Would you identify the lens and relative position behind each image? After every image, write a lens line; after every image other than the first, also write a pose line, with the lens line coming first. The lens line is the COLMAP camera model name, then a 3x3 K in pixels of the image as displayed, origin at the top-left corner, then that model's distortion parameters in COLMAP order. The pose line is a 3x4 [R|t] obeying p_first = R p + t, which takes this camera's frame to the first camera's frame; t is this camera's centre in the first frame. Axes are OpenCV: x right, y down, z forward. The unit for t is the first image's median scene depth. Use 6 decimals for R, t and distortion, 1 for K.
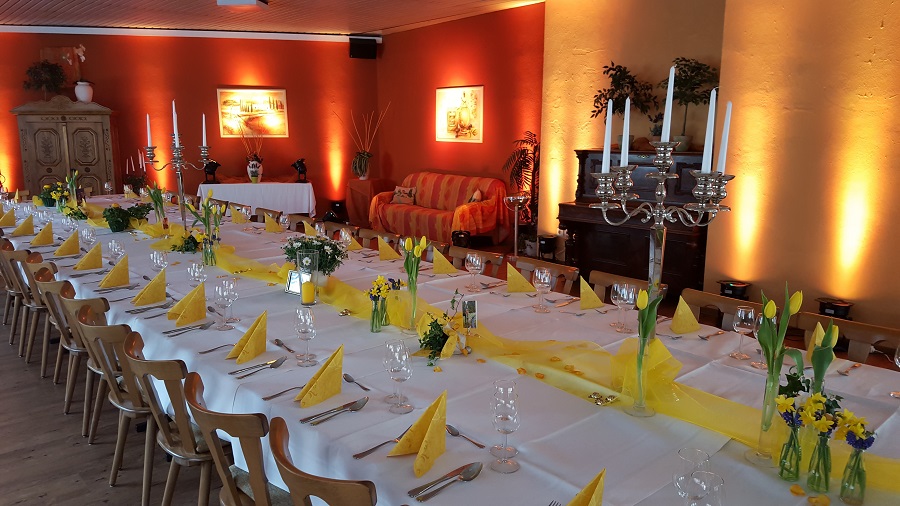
lens RADIAL K [[685.5, 0, 441.4], [0, 685.5, 270.5], [0, 0, 1]] dist [0.161798, -0.288151]
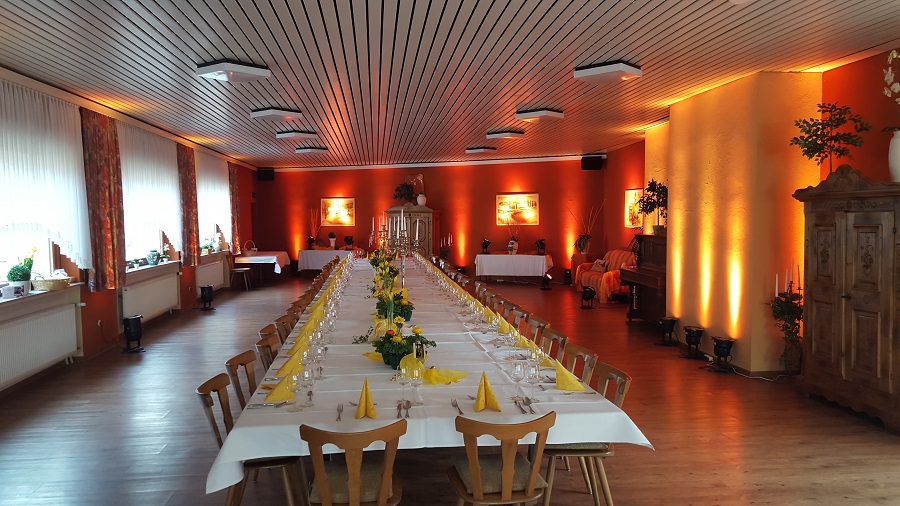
lens RADIAL K [[685.5, 0, 441.4], [0, 685.5, 270.5], [0, 0, 1]] dist [0.161798, -0.288151]
pose [[0.812482, 0.040190, -0.581599, 0.497808], [-0.108176, 0.990689, -0.082660, 0.050610], [0.572862, 0.130074, 0.809265, -0.308872]]
